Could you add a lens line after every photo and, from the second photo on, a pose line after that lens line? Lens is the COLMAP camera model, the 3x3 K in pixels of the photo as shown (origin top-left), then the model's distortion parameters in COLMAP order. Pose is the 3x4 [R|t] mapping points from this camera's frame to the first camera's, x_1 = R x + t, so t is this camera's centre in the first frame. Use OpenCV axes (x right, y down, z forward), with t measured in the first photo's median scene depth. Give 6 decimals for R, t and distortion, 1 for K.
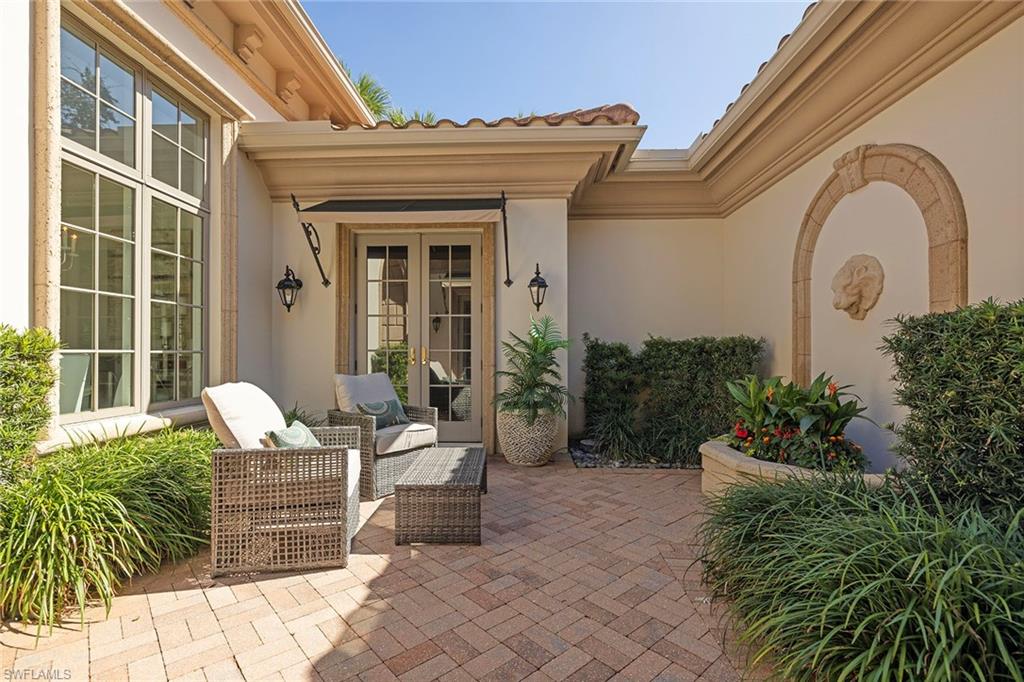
lens RADIAL K [[469.1, 0, 511.2], [0, 469.1, 347.4], [0, 0, 1]] dist [0.000686, 0.000346]
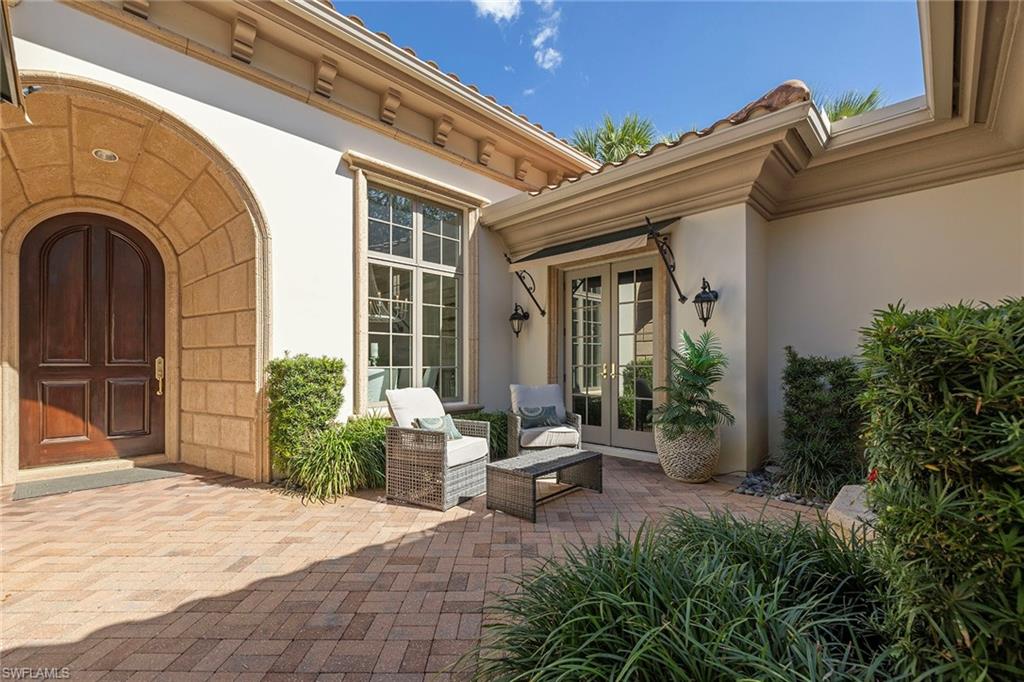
lens RADIAL K [[445.8, 0, 512.2], [0, 445.8, 362.9], [0, 0, 1]] dist [0.001339, 0.000267]
pose [[0.741714, -0.003132, -0.670709, 0.425119], [0.008158, 0.999957, 0.004352, -0.009458], [0.670667, -0.008700, 0.741708, 0.044278]]
